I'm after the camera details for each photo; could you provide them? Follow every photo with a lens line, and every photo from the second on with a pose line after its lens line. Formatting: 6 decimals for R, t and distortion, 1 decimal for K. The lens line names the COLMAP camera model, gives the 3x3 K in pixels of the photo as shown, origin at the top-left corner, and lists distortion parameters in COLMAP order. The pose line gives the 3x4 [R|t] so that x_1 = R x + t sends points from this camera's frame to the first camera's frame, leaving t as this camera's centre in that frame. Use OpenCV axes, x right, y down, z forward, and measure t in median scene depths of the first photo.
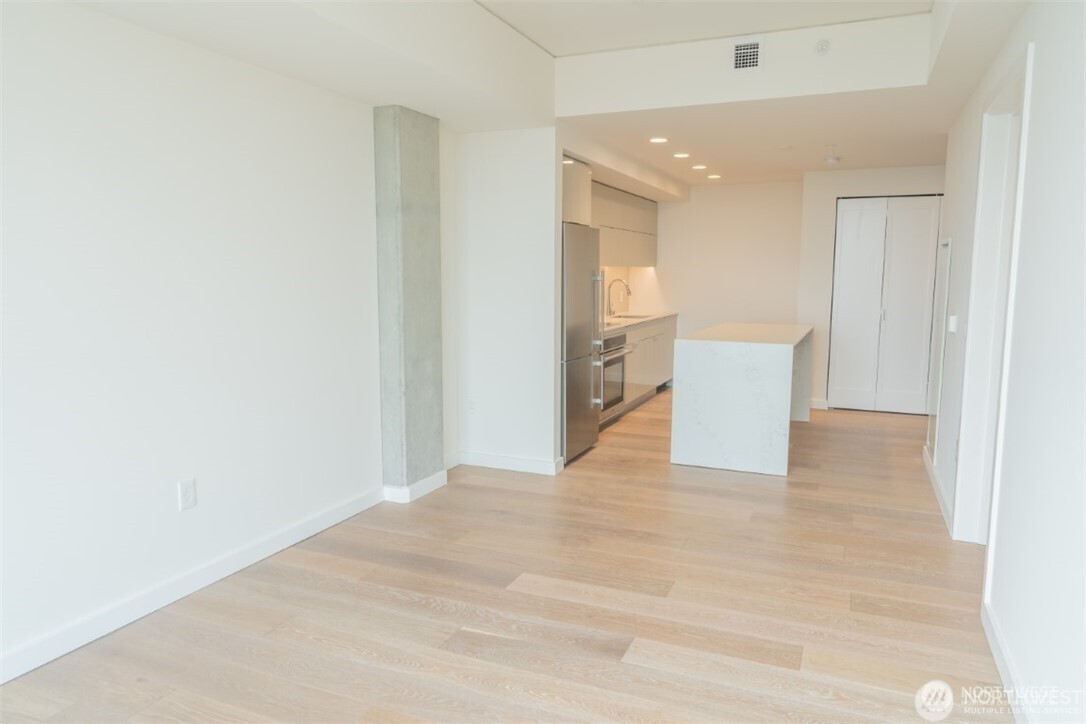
lens RADIAL K [[723.6, 0, 546.9], [0, 723.6, 364.6], [0, 0, 1]] dist [-0.003574, 0.003123]
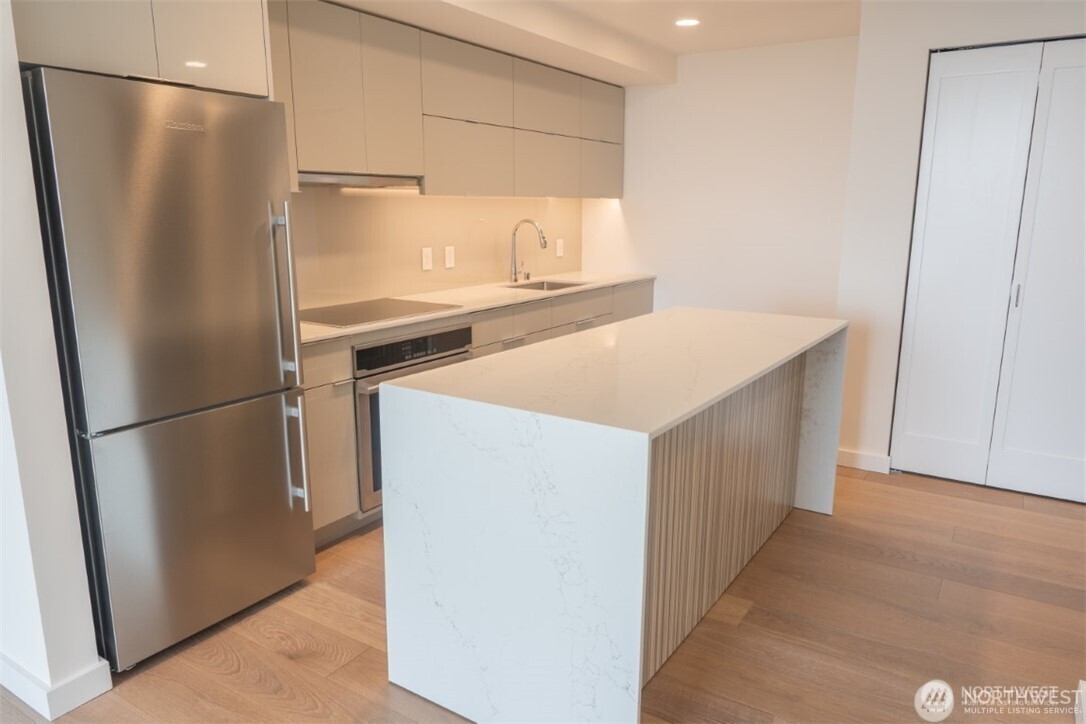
lens RADIAL K [[738.5, 0, 543.0], [0, 738.5, 362.0], [0, 0, 1]] dist [0.000488, 0.002960]
pose [[0.985621, 0.034480, -0.165416, 0.404143], [-0.021522, 0.996602, 0.079503, -0.098004], [0.167595, -0.074800, 0.983014, 0.783617]]
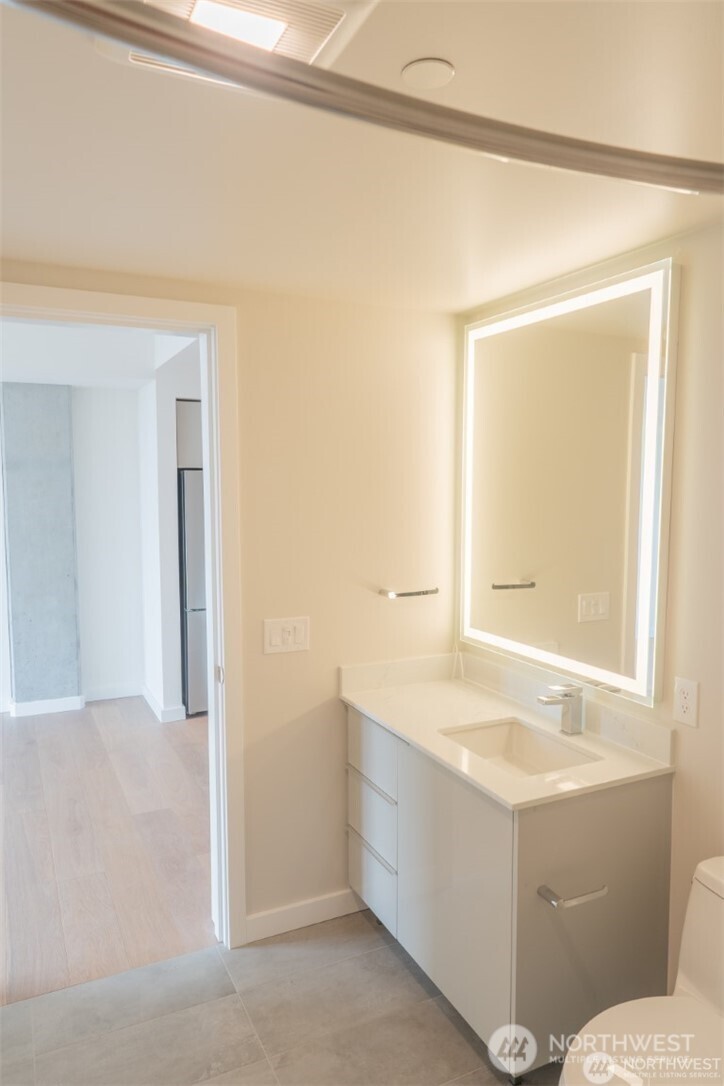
lens RADIAL K [[738.5, 0, 339.0], [0, 738.5, 542.2], [0, 0, 1]] dist [0.000488, 0.002960]
pose [[0.746043, 0.049852, -0.664030, 1.018211], [-0.080405, 0.996642, -0.015513, -0.117376], [0.661026, 0.064965, 0.747545, 0.458101]]
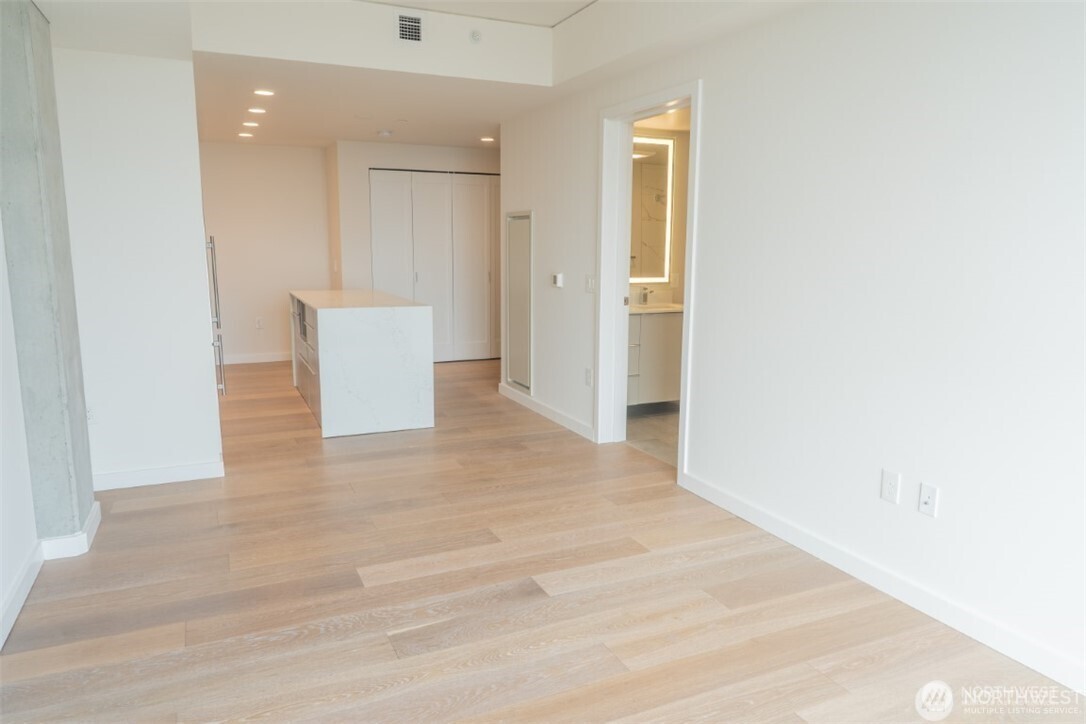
lens RADIAL K [[723.6, 0, 546.9], [0, 723.6, 364.6], [0, 0, 1]] dist [-0.003574, 0.003123]
pose [[0.669107, -0.123643, 0.732809, -0.407337], [0.090431, 0.992281, 0.084853, -0.019529], [-0.737644, 0.009493, 0.675123, 0.160294]]
